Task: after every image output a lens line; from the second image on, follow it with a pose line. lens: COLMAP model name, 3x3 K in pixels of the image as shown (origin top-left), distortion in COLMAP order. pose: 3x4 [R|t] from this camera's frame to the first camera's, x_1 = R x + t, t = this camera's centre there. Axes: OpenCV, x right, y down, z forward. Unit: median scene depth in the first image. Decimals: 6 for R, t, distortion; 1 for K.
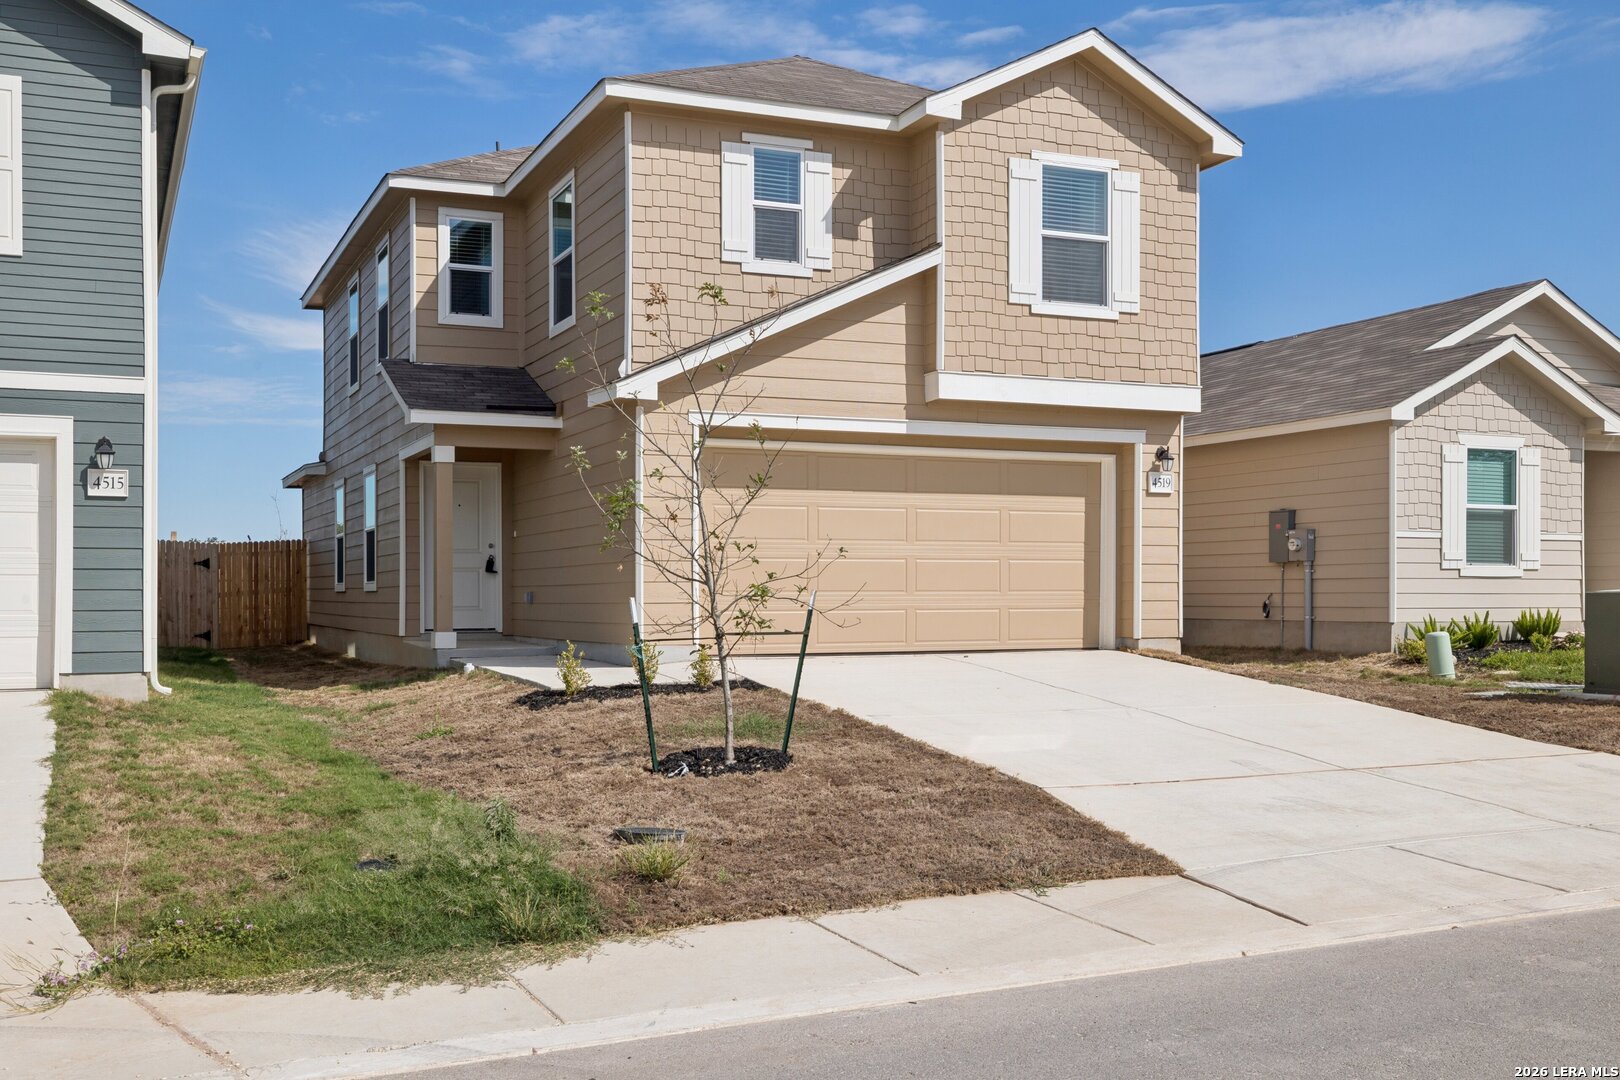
lens RADIAL K [[1572.2, 0, 811.0], [0, 1572.2, 553.5], [0, 0, 1]] dist [-0.004505, -0.001279]
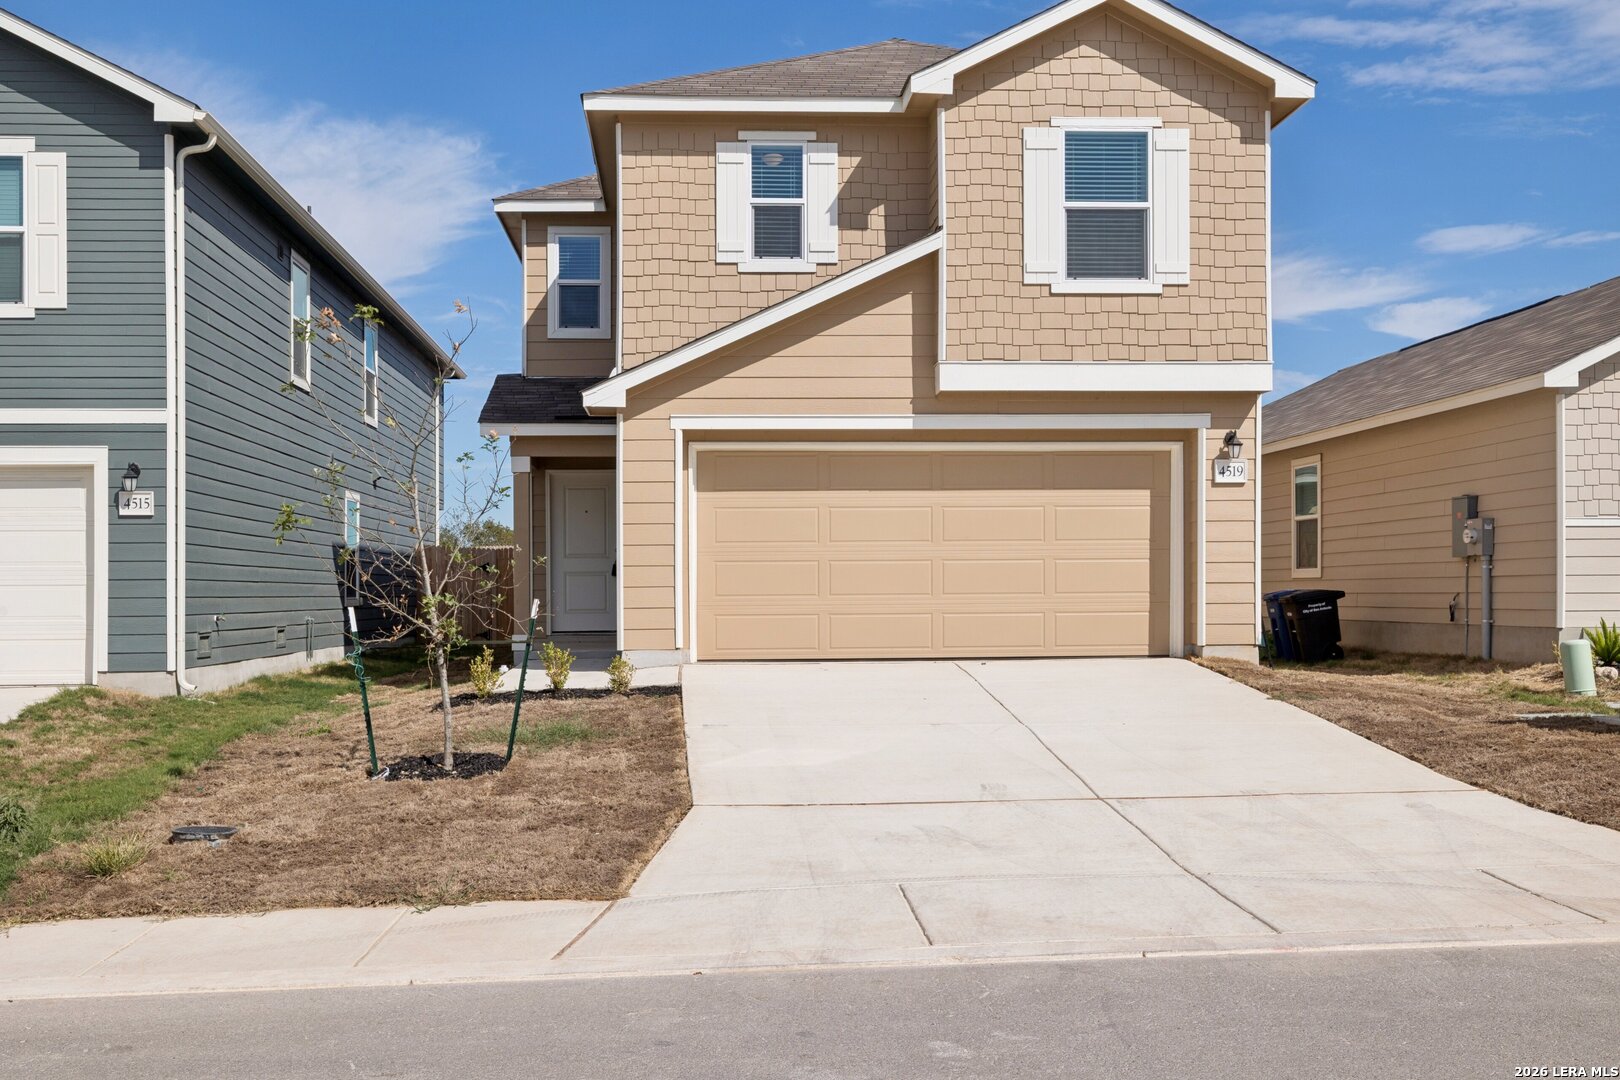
lens RADIAL K [[1621.8, 0, 810.0], [0, 1621.8, 540.0], [0, 0, 1]] dist [-0.001925, -0.005528]
pose [[0.940188, -0.015357, -0.340311, 0.330334], [0.013805, 0.999880, -0.006983, -0.003005], [0.340377, 0.001868, 0.940287, 0.055066]]
